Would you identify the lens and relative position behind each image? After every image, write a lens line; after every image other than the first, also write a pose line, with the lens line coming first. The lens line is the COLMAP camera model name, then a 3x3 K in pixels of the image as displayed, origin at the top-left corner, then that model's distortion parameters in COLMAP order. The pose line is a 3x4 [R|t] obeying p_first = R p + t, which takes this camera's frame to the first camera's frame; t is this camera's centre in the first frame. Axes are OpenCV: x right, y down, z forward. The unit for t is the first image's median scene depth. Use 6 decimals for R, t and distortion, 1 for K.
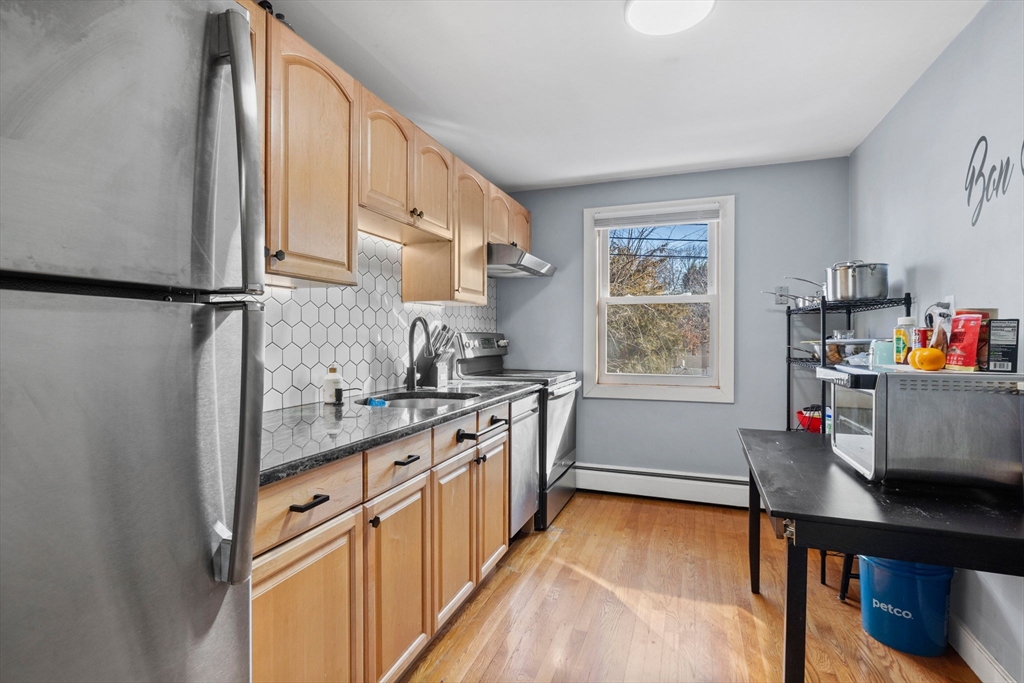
lens RADIAL K [[554.5, 0, 471.2], [0, 554.5, 343.2], [0, 0, 1]] dist [-0.003624, 0.000128]
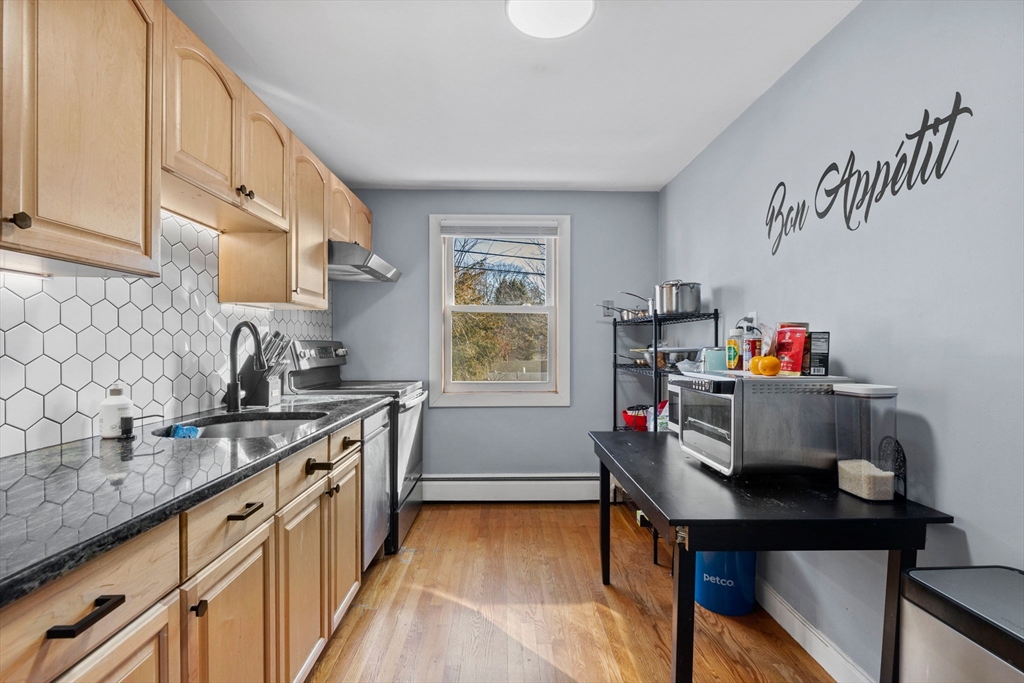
lens RADIAL K [[525.6, 0, 534.3], [0, 525.6, 348.2], [0, 0, 1]] dist [-0.003994, 0.001311]
pose [[0.901566, -0.002899, 0.432631, -0.049942], [0.004669, 0.999985, -0.003030, -0.004227], [-0.432616, 0.004751, 0.901566, 0.134508]]
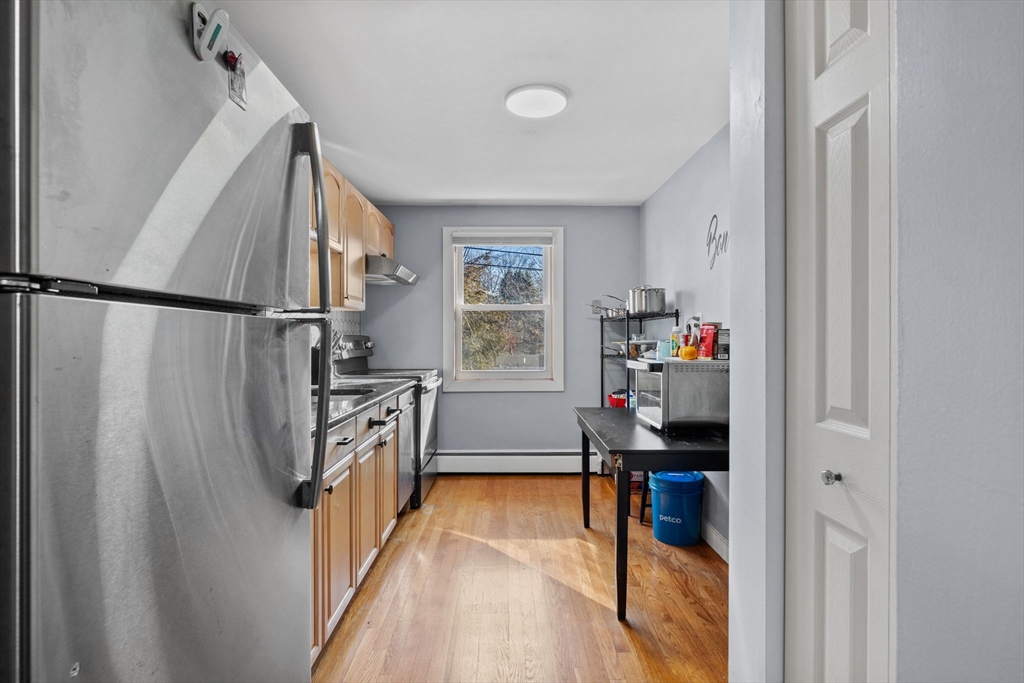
lens RADIAL K [[571.8, 0, 512.0], [0, 571.8, 341.5], [0, 0, 1]] dist [-0.001125, 0.000196]
pose [[0.923575, -0.003932, 0.383397, -0.184754], [0.006008, 0.999973, -0.004217, -0.000823], [-0.383370, 0.006198, 0.923574, -0.219074]]
